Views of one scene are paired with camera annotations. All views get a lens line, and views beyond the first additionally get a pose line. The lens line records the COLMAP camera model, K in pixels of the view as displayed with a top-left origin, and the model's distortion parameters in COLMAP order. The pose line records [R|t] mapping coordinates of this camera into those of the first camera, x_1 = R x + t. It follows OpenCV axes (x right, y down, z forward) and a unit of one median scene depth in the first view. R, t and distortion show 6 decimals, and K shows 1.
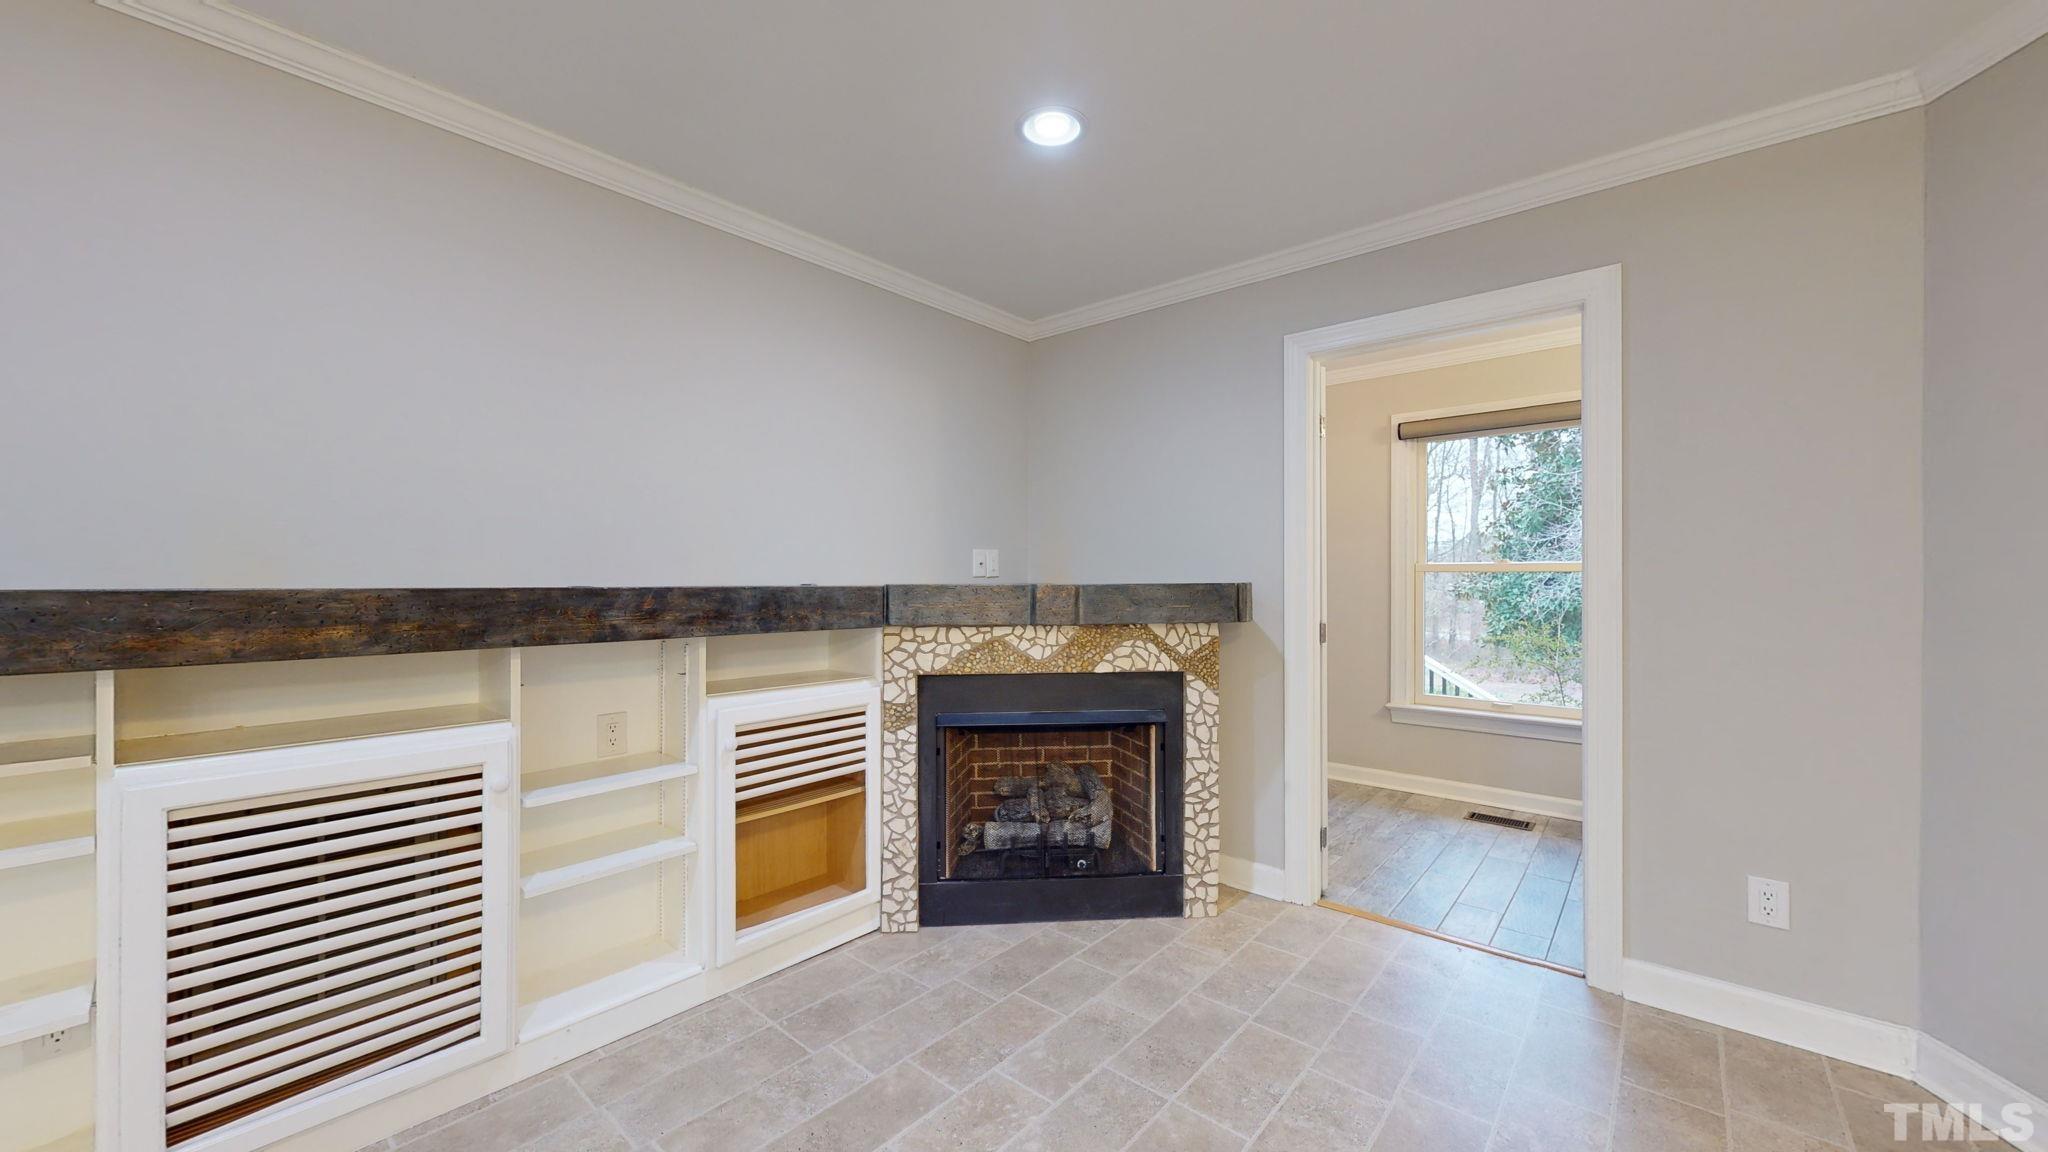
lens RADIAL K [[749.0, 0, 1021.2], [0, 749.0, 579.2], [0, 0, 1]] dist [-0.003040, 0.000307]
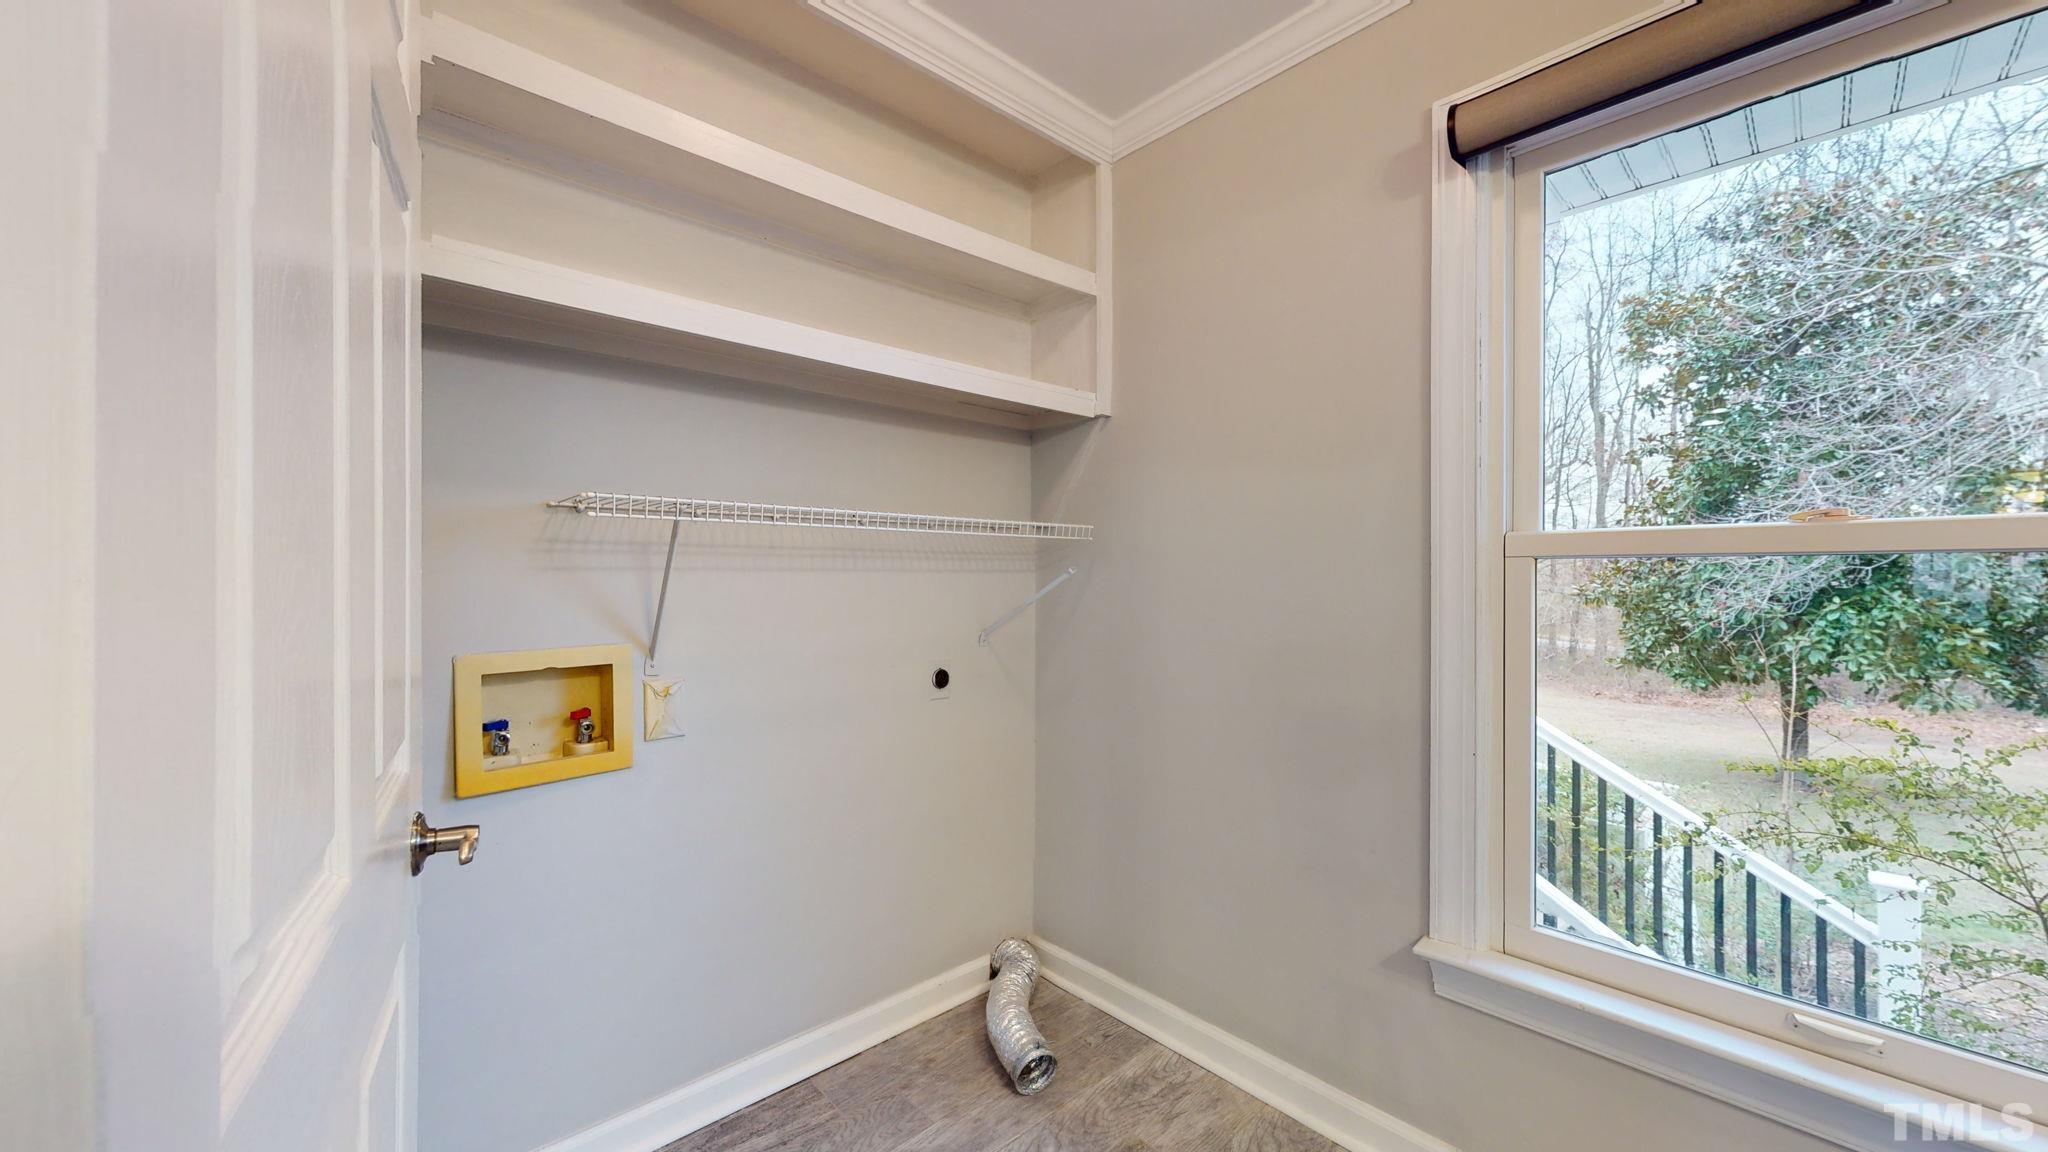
lens RADIAL K [[749.0, 0, 1027.6], [0, 749.0, 579.1], [0, 0, 1]] dist [-0.003040, 0.000307]
pose [[0.994398, 0.001323, -0.105696, 0.092388], [-0.001436, 0.999998, -0.000996, 0.000604], [0.105695, 0.001142, 0.994398, 0.170541]]
